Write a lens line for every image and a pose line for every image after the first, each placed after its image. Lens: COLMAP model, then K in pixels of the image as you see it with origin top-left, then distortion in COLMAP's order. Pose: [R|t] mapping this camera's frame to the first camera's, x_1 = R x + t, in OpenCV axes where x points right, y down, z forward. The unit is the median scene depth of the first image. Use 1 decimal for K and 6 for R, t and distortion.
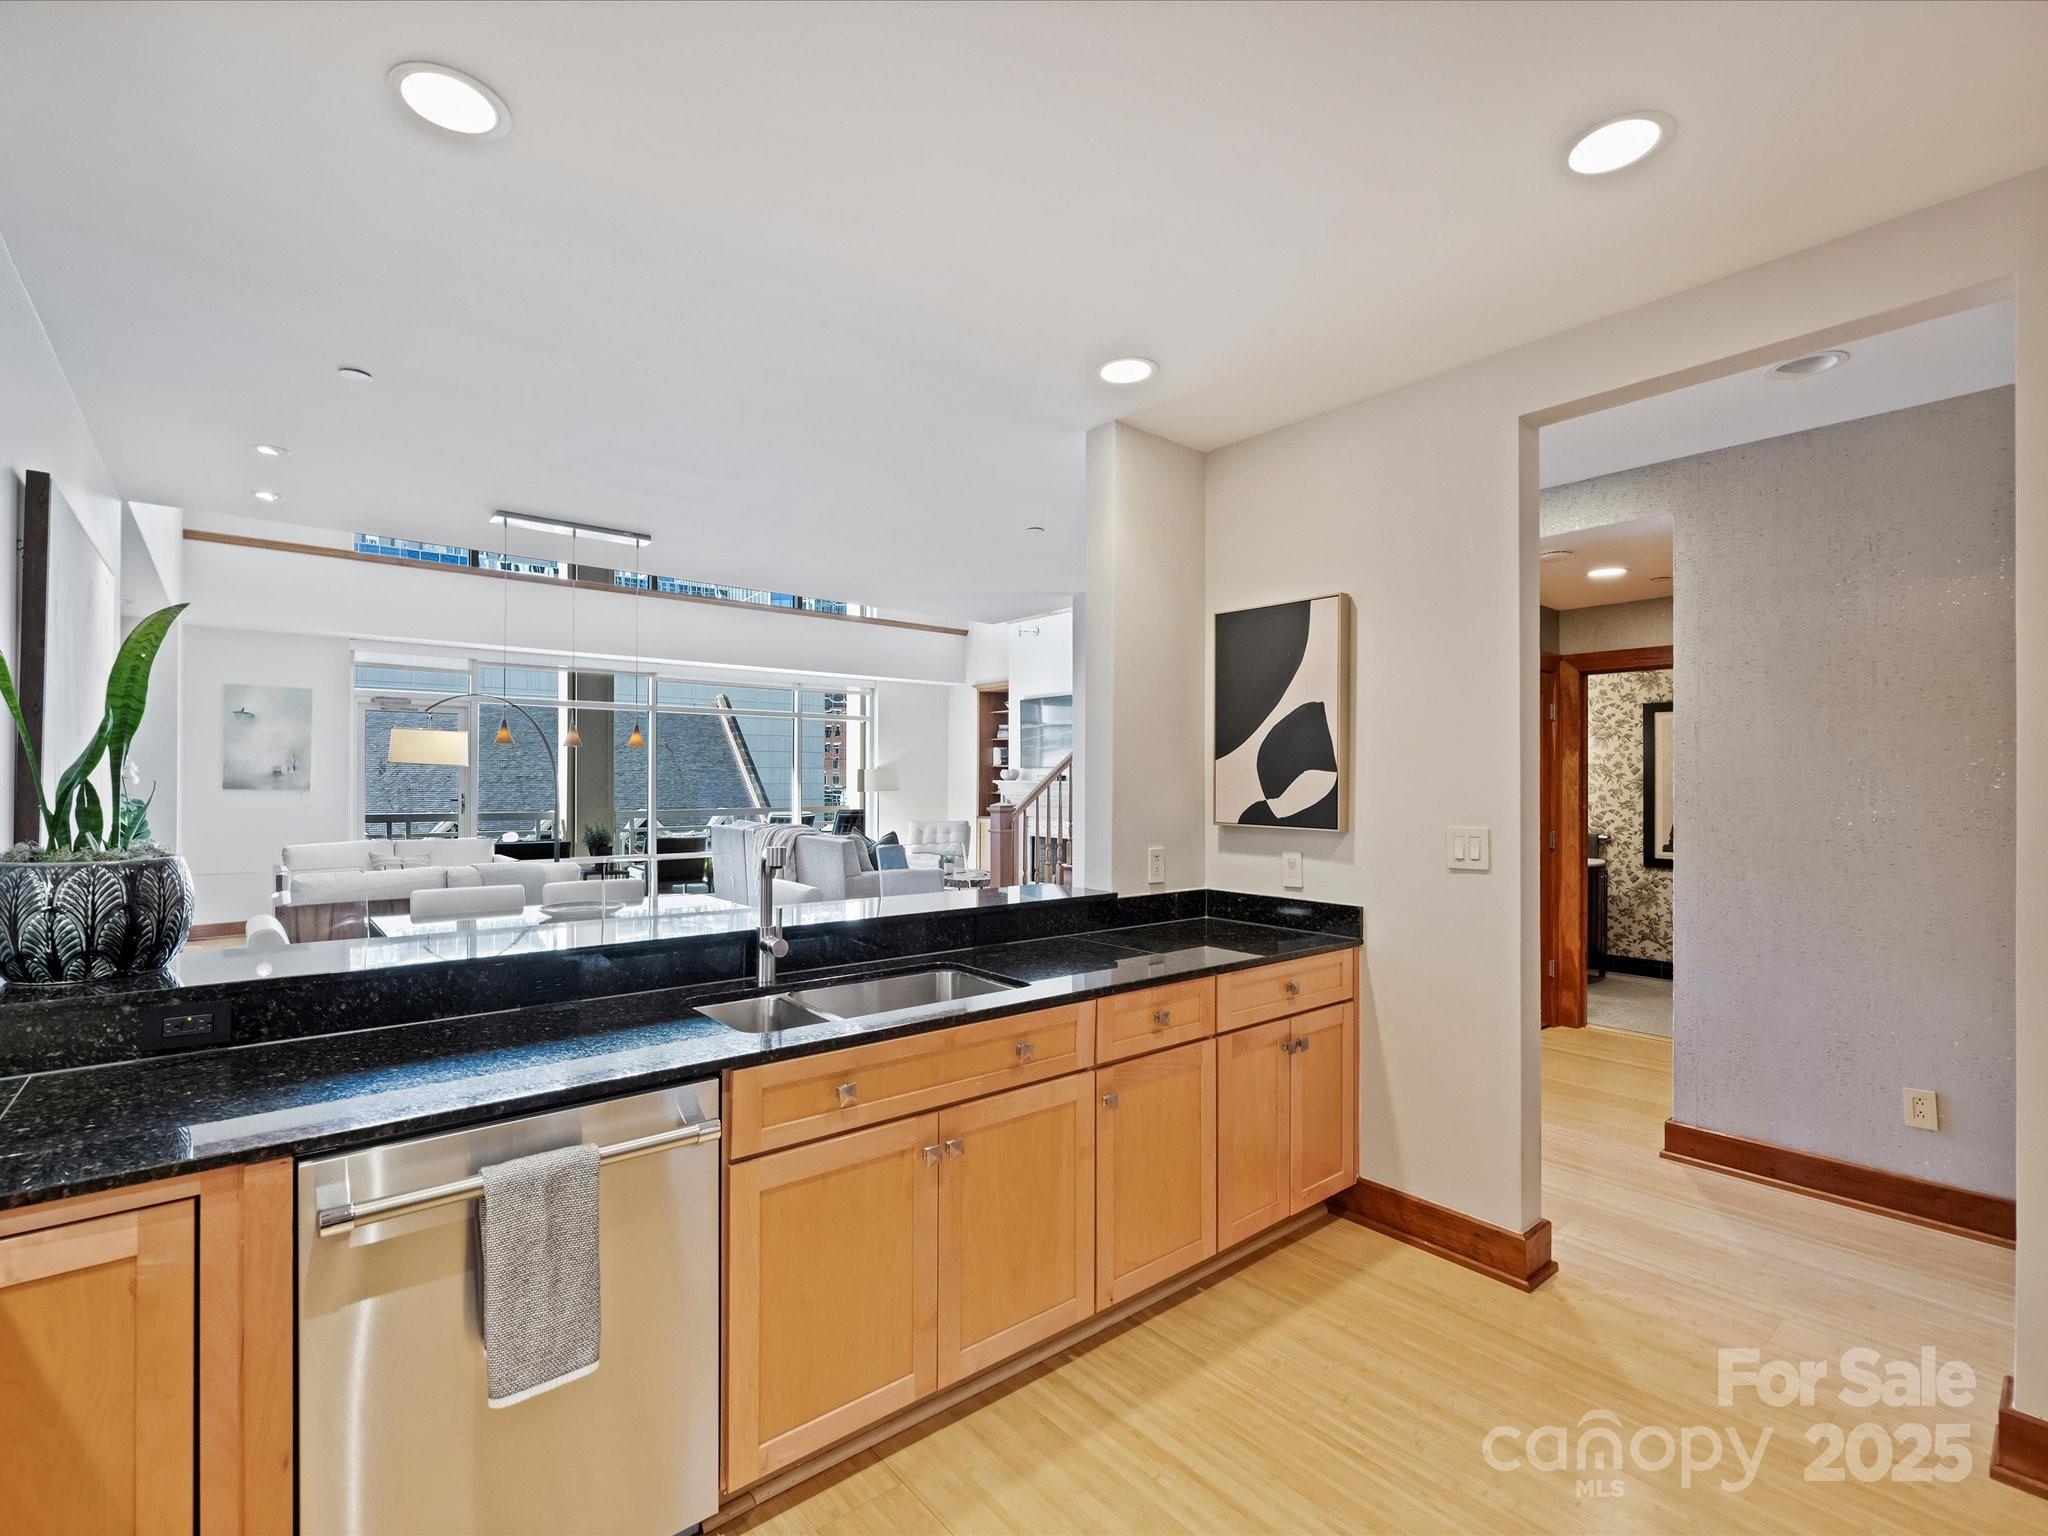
lens RADIAL K [[927.2, 0, 1024.3], [0, 927.2, 775.1], [0, 0, 1]] dist [-0.001999, 0.000770]
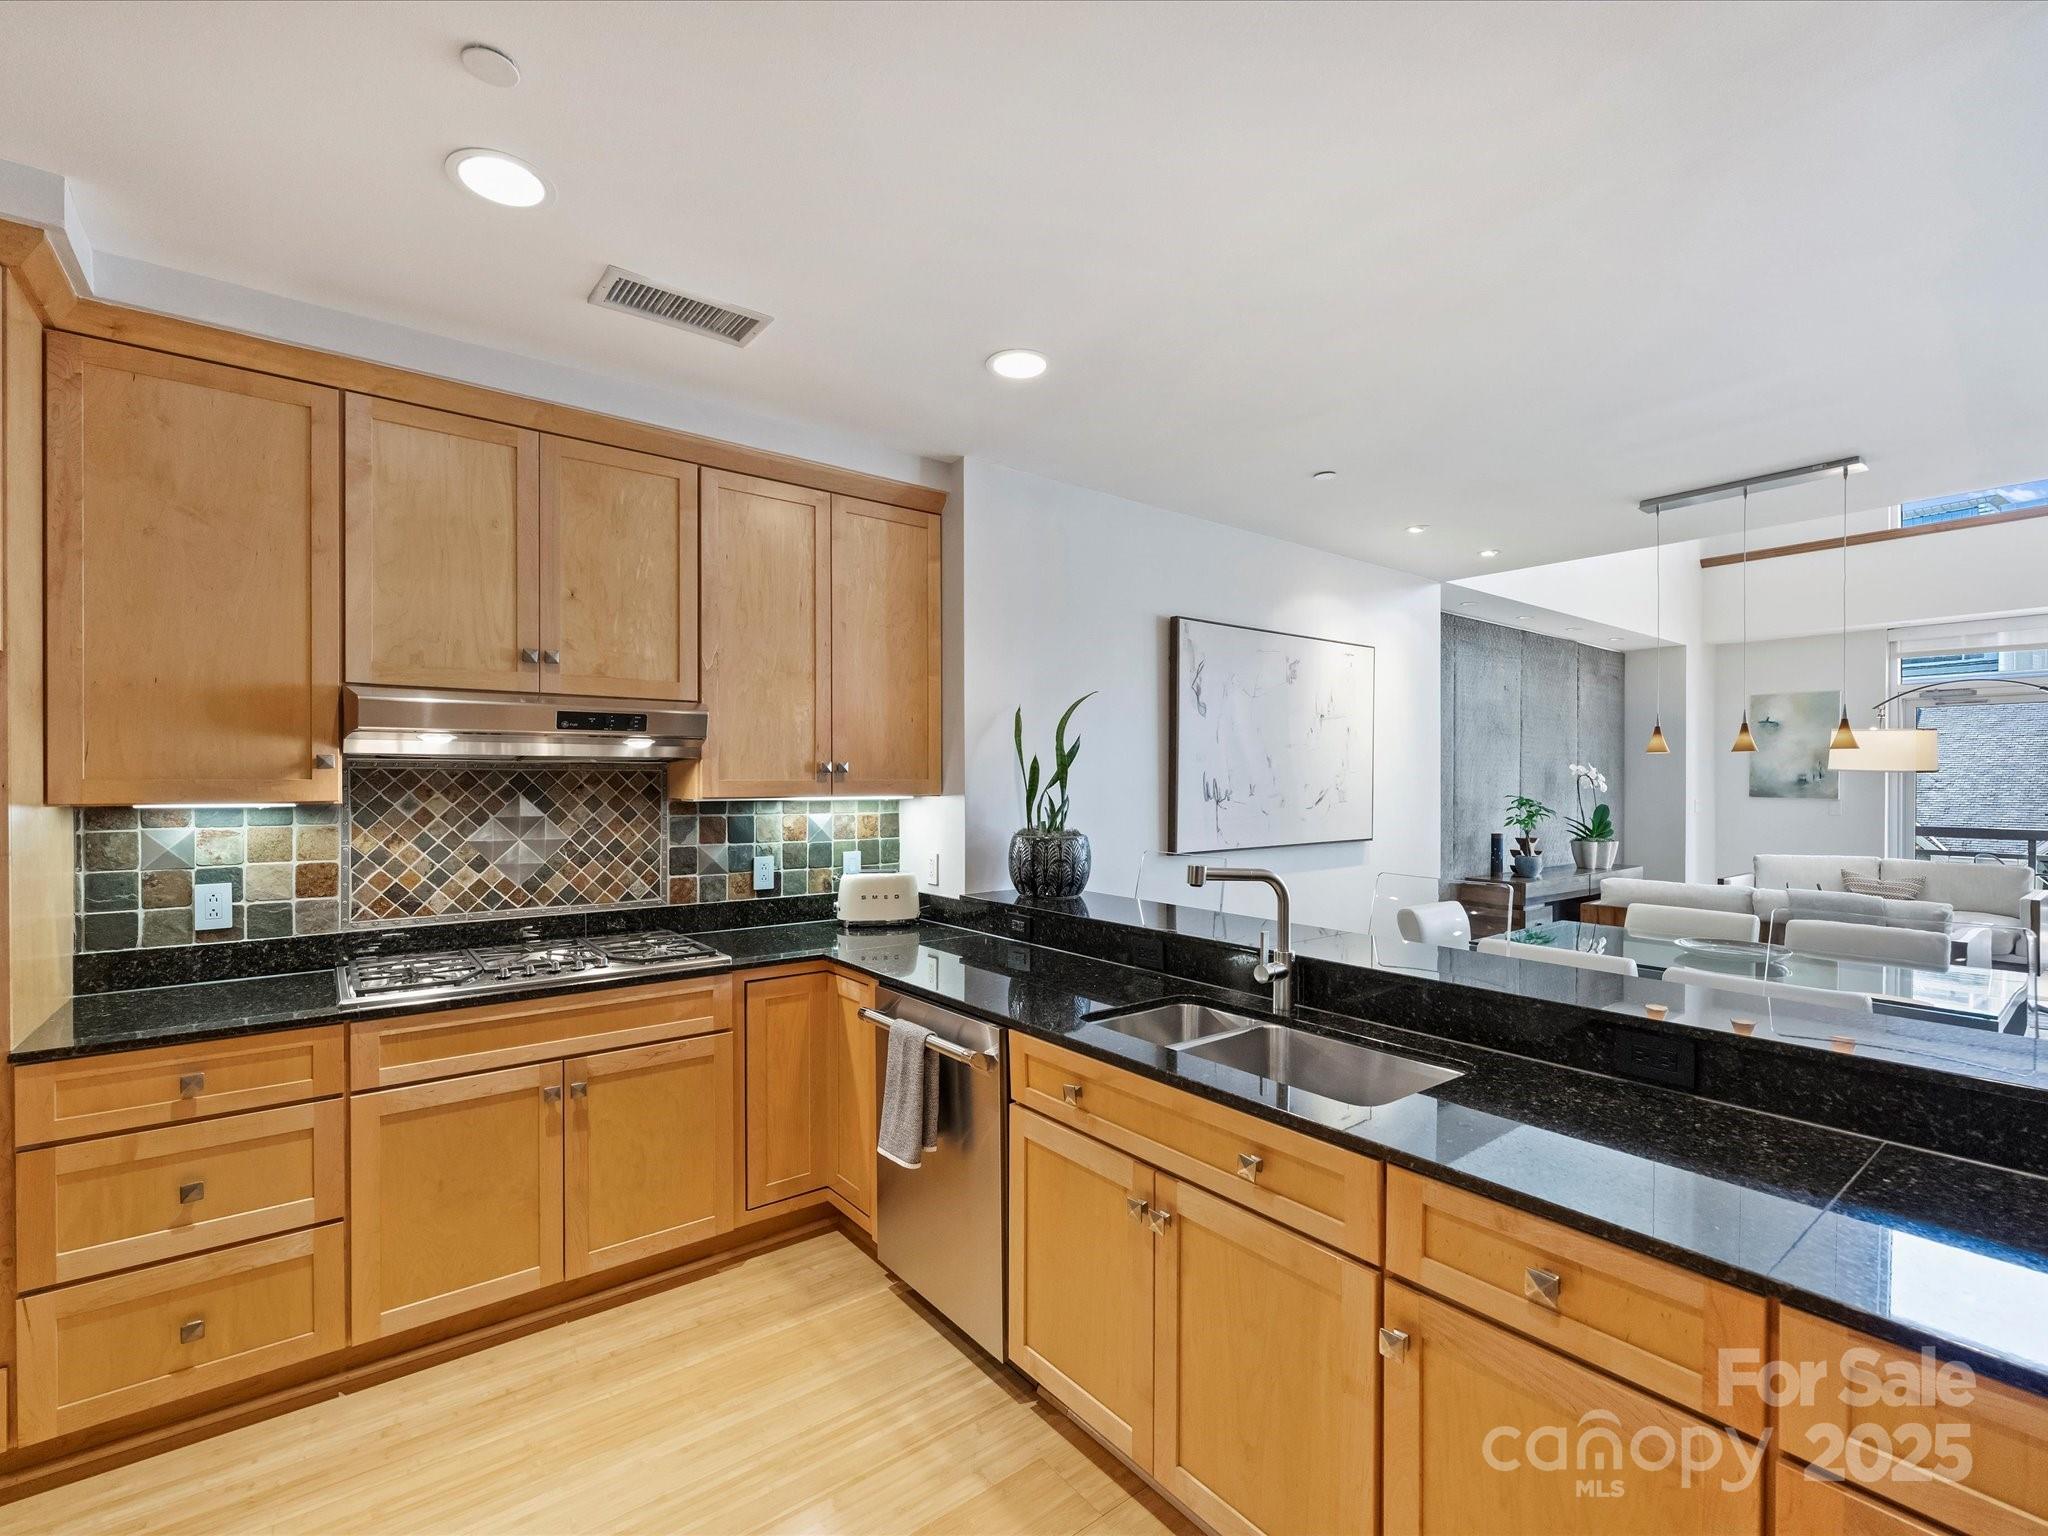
lens RADIAL K [[927.2, 0, 1024.3], [0, 927.2, 775.1], [0, 0, 1]] dist [-0.001999, 0.000770]
pose [[-0.028729, -0.009433, -0.999543, 0.207234], [0.005268, 0.999940, -0.009588, -0.003654], [0.999573, -0.005541, -0.028678, 0.228710]]
